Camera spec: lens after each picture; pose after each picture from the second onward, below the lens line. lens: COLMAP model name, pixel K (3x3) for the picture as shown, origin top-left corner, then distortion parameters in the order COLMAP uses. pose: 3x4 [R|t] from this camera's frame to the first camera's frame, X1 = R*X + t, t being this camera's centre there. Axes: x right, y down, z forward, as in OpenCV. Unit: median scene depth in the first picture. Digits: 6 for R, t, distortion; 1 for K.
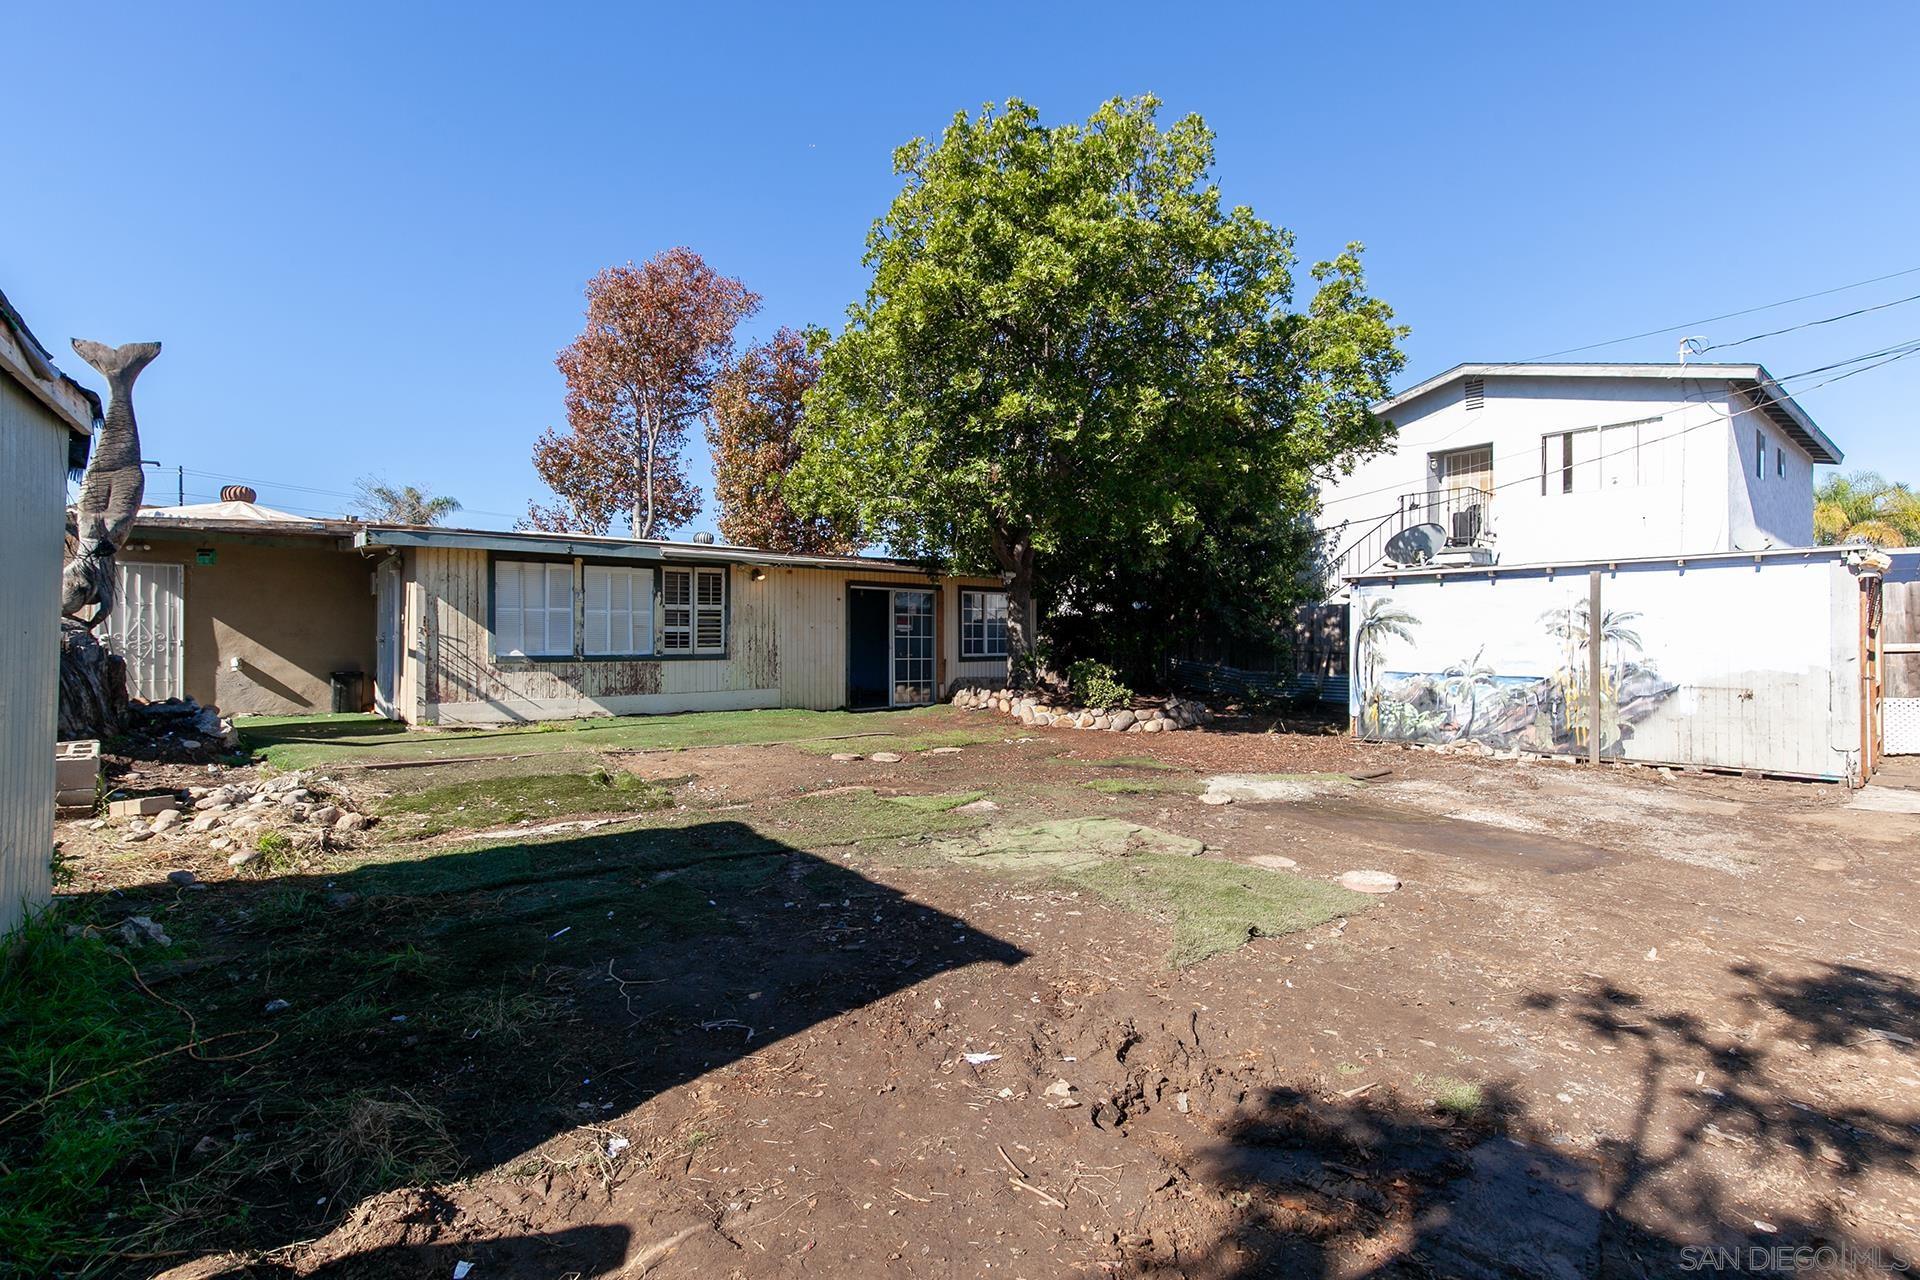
lens RADIAL K [[859.0, 0, 960.0], [0, 859.0, 640.0], [0, 0, 1]] dist [0.008160, -0.001655]
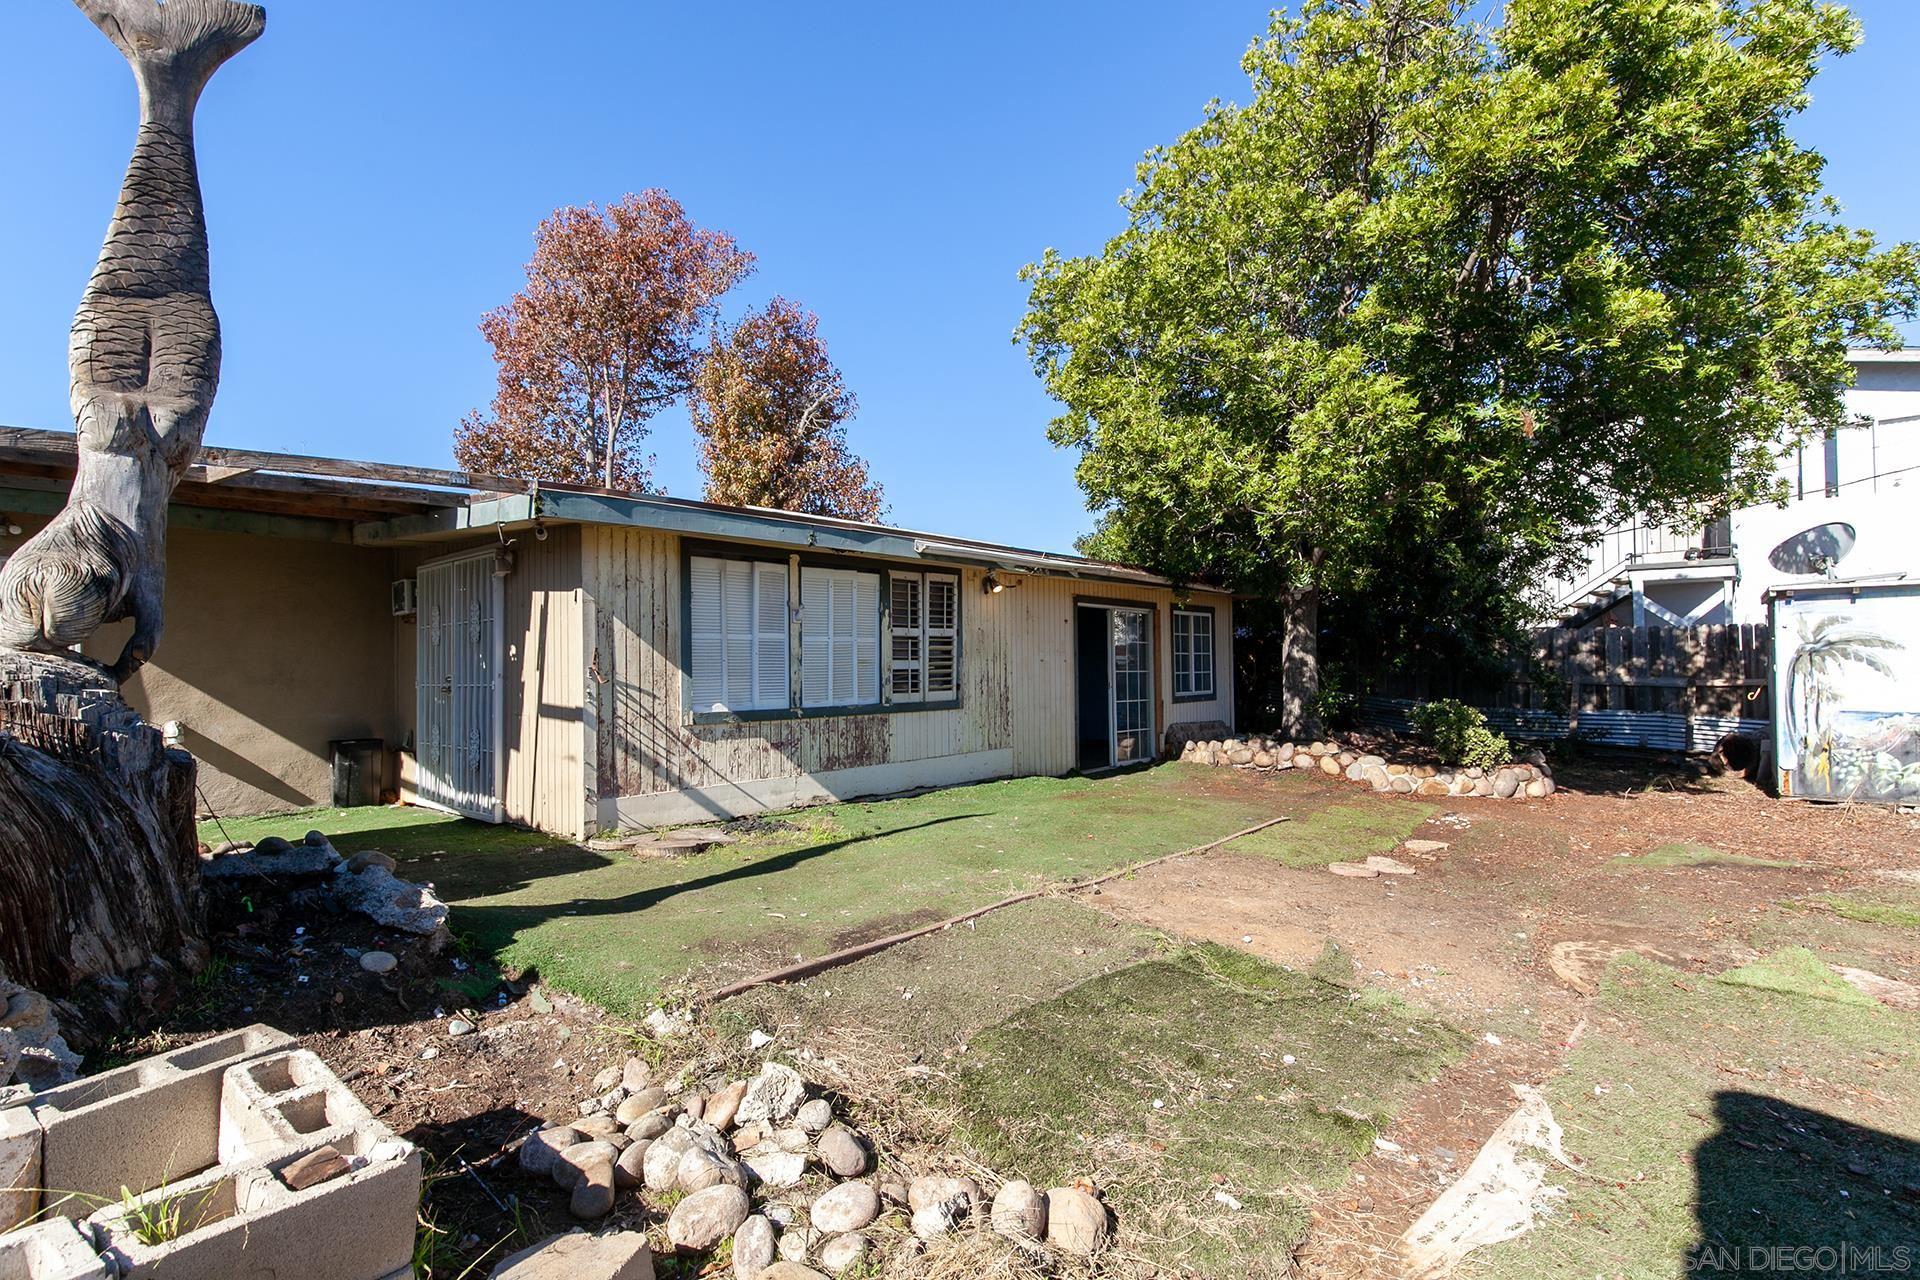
lens RADIAL K [[885.0, 0, 947.8], [0, 885.0, 658.1], [0, 0, 1]] dist [0.011126, -0.005509]
pose [[0.988969, -0.008838, 0.147861, -0.431489], [0.010823, 0.999862, -0.012628, -0.009756], [-0.147729, 0.014089, 0.988928, 0.341050]]
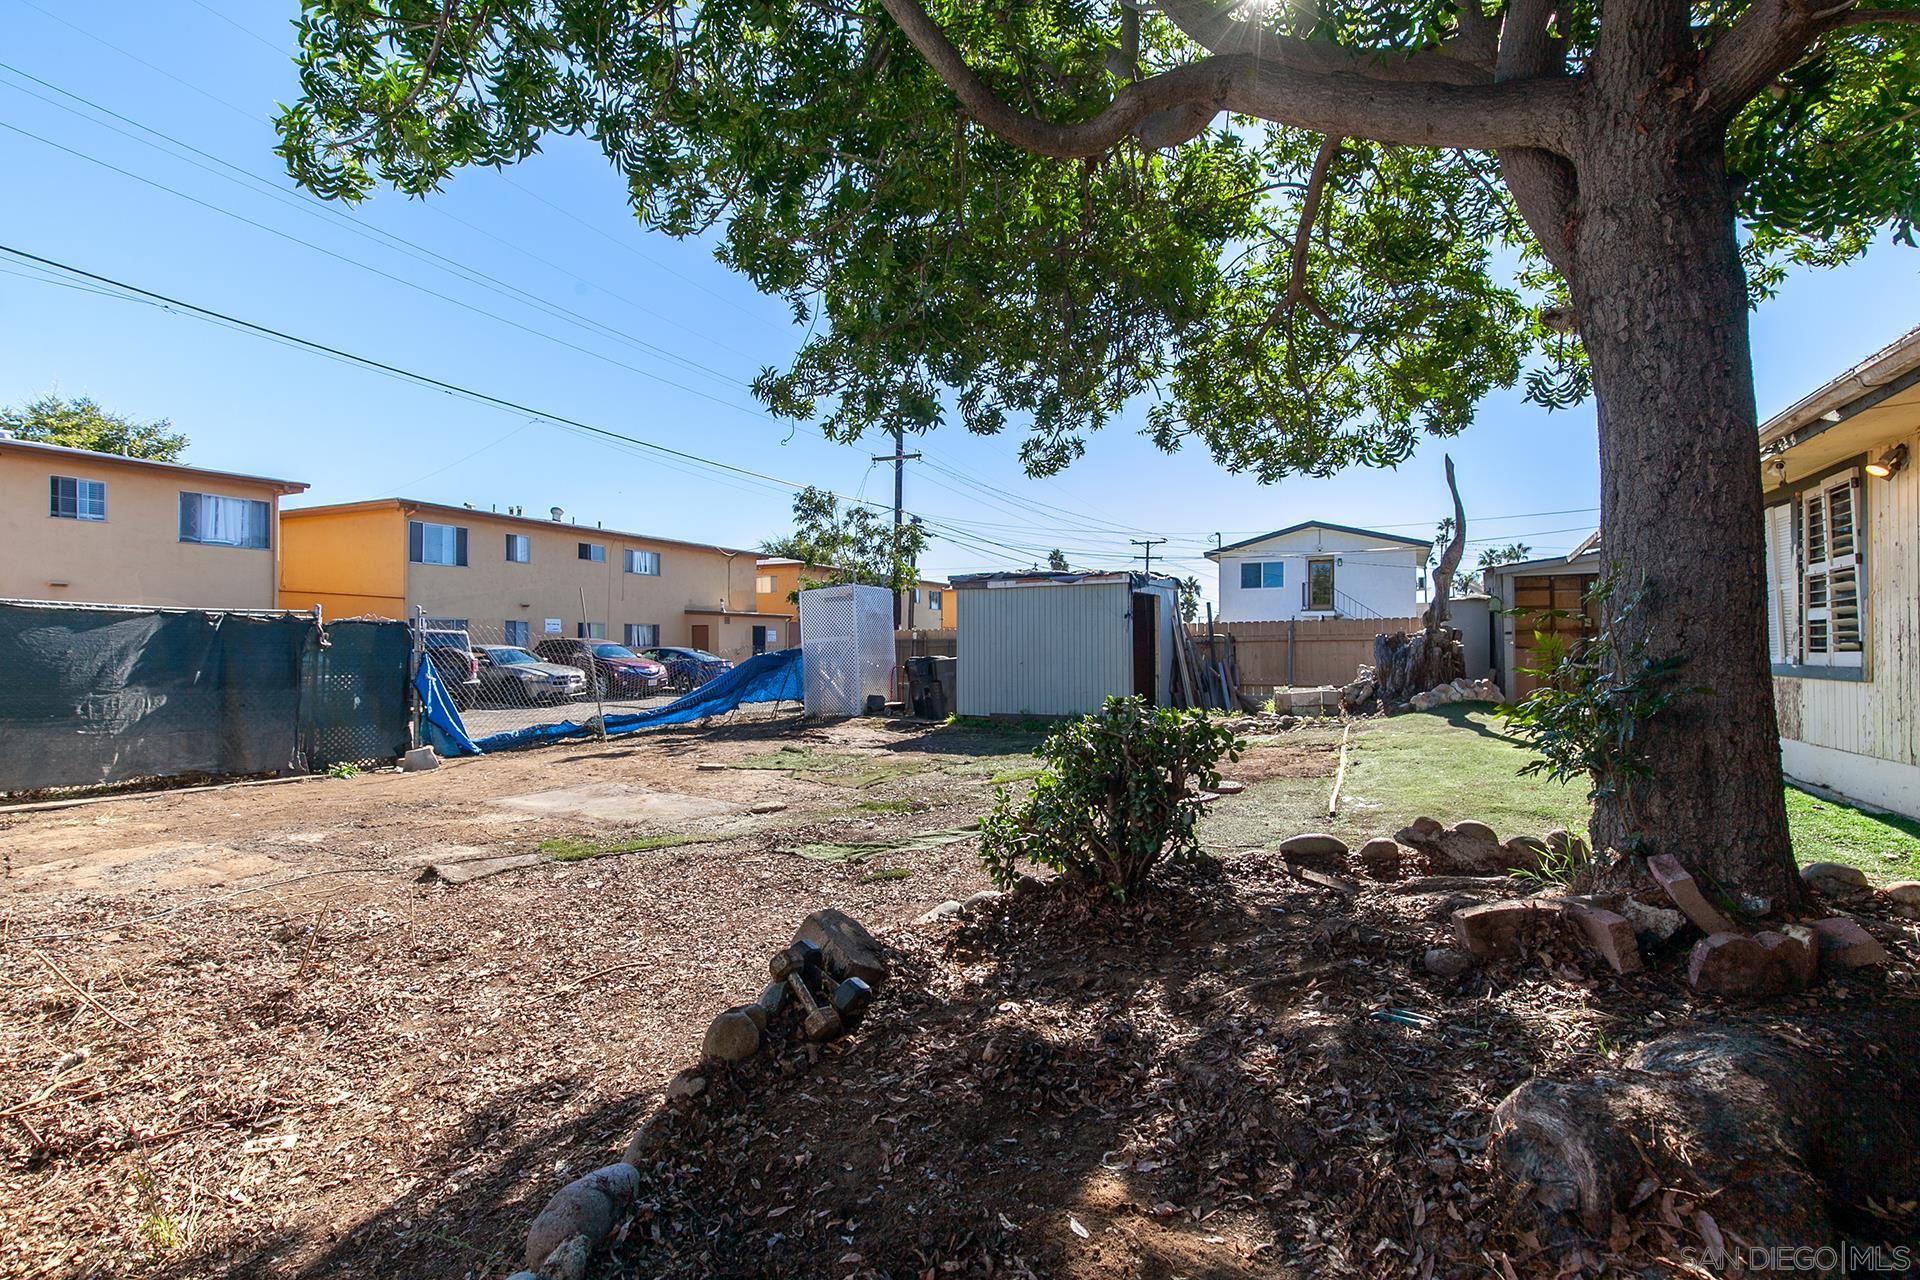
lens RADIAL K [[859.0, 0, 960.0], [0, 859.0, 640.0], [0, 0, 1]] dist [0.008160, -0.001655]
pose [[-0.911679, -0.005398, -0.410868, 0.341436], [-0.001084, 0.999942, -0.010731, 0.008398], [0.410902, -0.009338, -0.911632, 1.350104]]
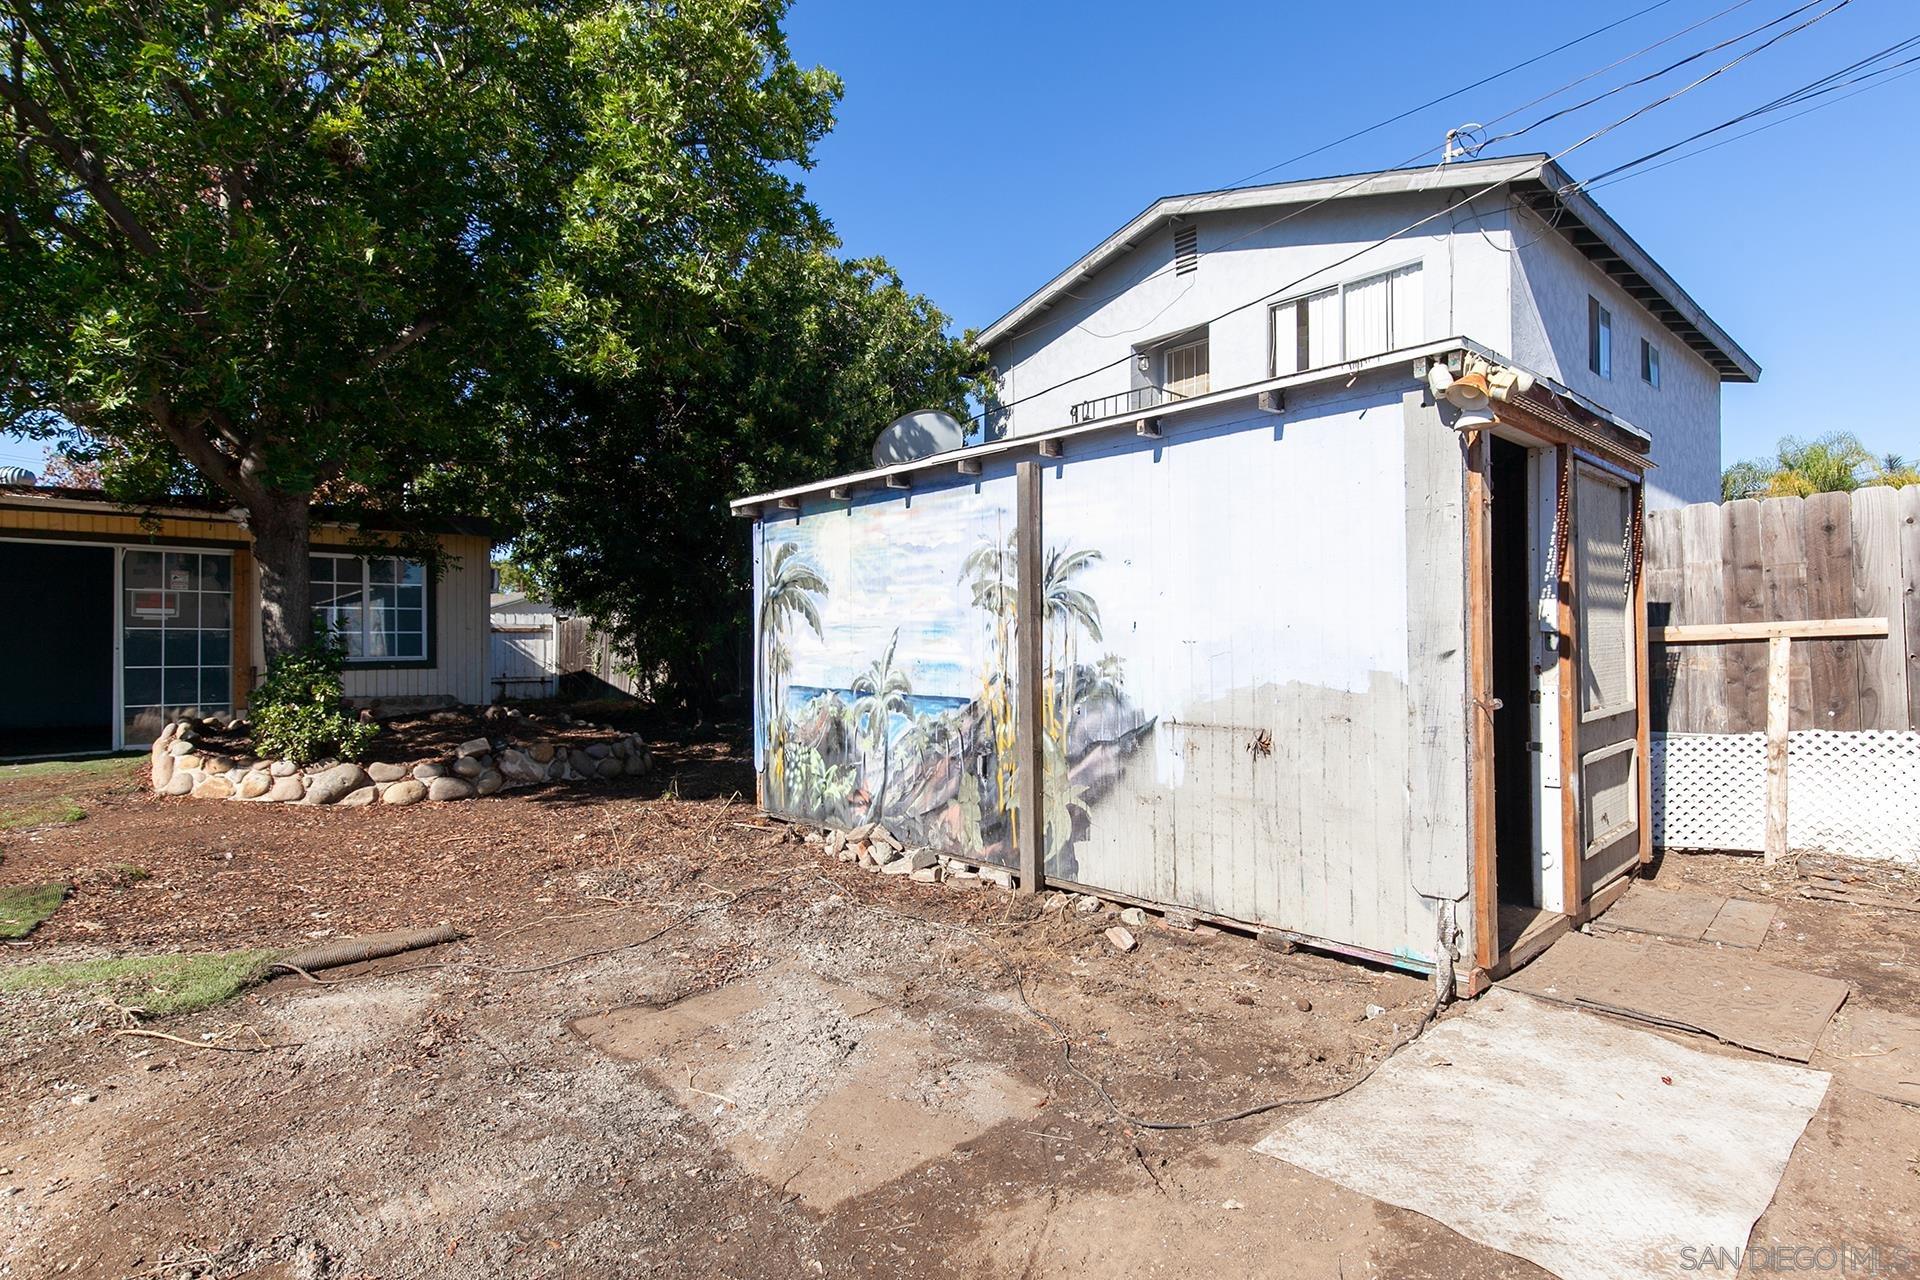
lens RADIAL K [[949.6, 0, 964.5], [0, 949.6, 643.0], [0, 0, 1]] dist [-0.000469, -0.000170]
pose [[0.999133, -0.006151, 0.041182, 0.596784], [0.006181, 0.999981, -0.000598, 0.012323], [-0.041177, 0.000852, 0.999151, 0.444224]]
